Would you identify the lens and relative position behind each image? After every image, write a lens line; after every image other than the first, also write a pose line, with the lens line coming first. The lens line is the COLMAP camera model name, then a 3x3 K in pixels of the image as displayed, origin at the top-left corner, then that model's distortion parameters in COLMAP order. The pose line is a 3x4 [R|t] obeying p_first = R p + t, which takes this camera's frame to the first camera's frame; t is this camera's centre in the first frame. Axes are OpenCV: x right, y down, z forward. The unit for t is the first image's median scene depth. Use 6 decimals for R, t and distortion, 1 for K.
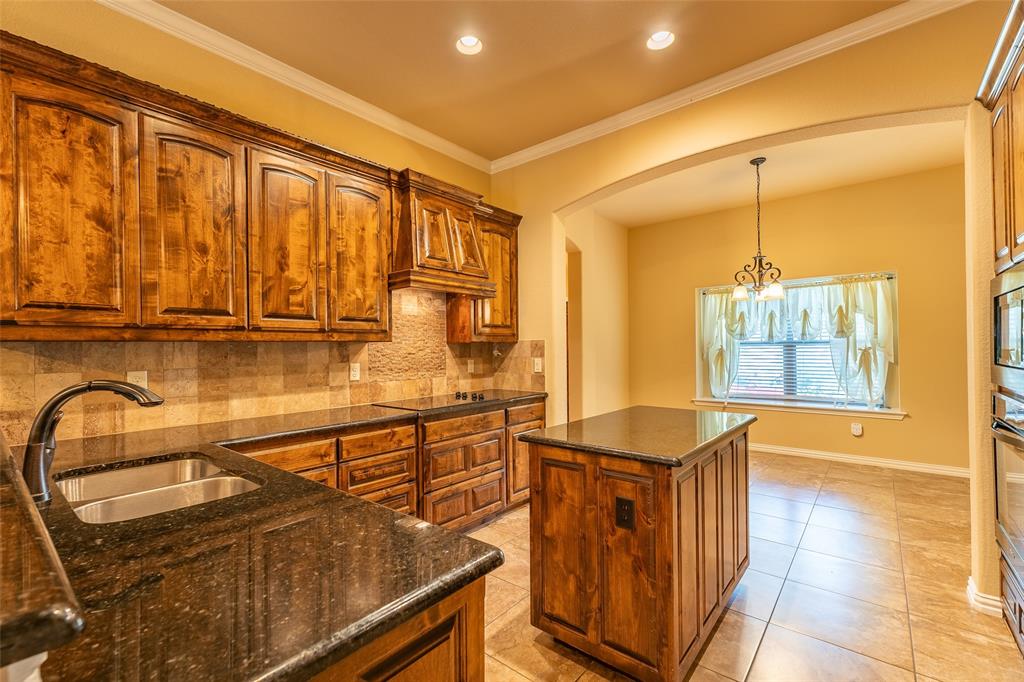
lens RADIAL K [[437.5, 0, 521.1], [0, 437.5, 343.2], [0, 0, 1]] dist [-0.002191, -0.000741]
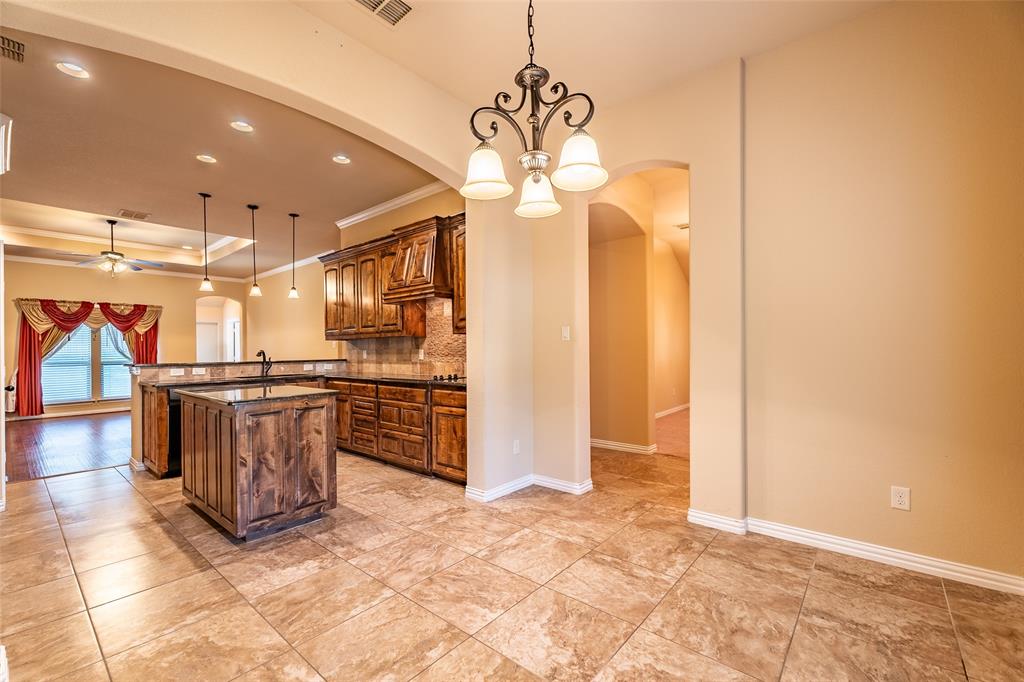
lens RADIAL K [[437.5, 0, 525.0], [0, 437.5, 346.6], [0, 0, 1]] dist [-0.002191, -0.000741]
pose [[0.000338, 0.005428, -0.999985, 1.335070], [0.023048, 0.999720, 0.005434, 0.035925], [0.999734, -0.023050, 0.000213, 1.444459]]
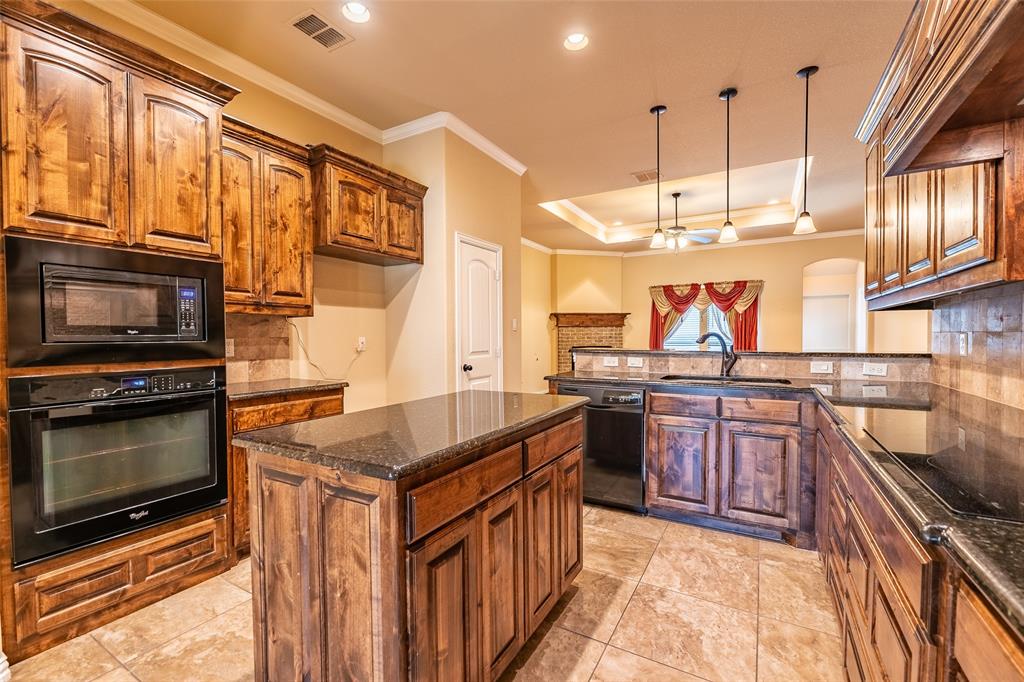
lens RADIAL K [[437.5, 0, 508.5], [0, 437.5, 346.1], [0, 0, 1]] dist [-0.002191, -0.000741]
pose [[-0.990841, 0.021898, -0.133244, 0.217457], [0.020023, 0.999681, 0.015393, 0.041777], [0.133539, 0.012584, -0.990964, 1.341042]]
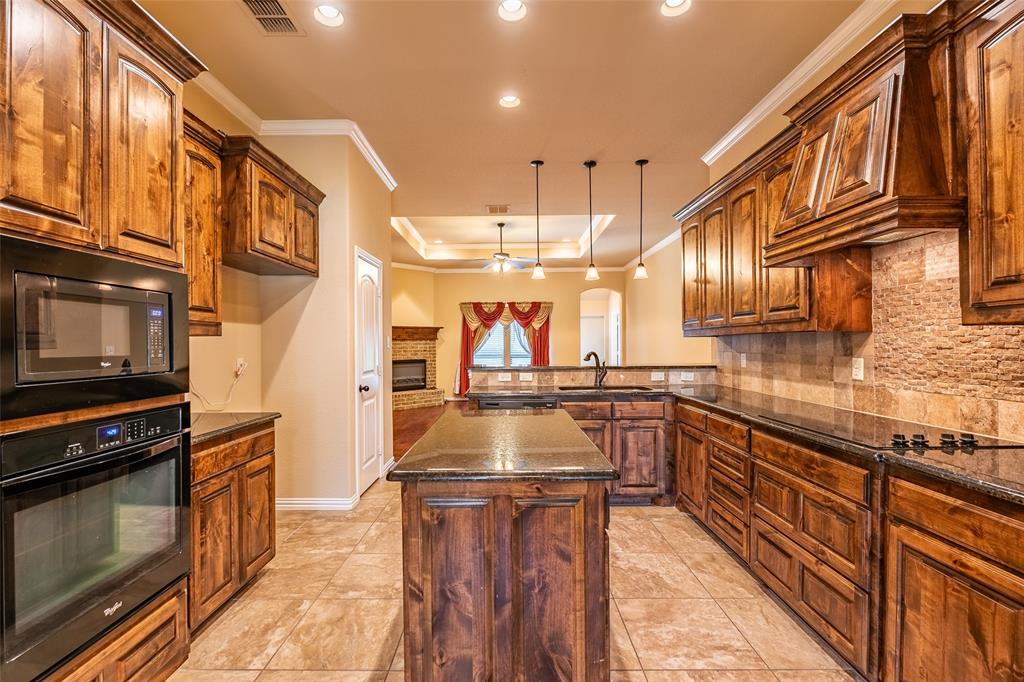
lens RADIAL K [[456.7, 0, 500.0], [0, 456.7, 345.4], [0, 0, 1]] dist [-0.008444, 0.001010]
pose [[-0.789216, 0.019348, -0.613810, 0.645005], [0.022011, 0.999753, 0.003212, 0.006764], [0.613721, -0.010976, -0.789447, 1.292582]]
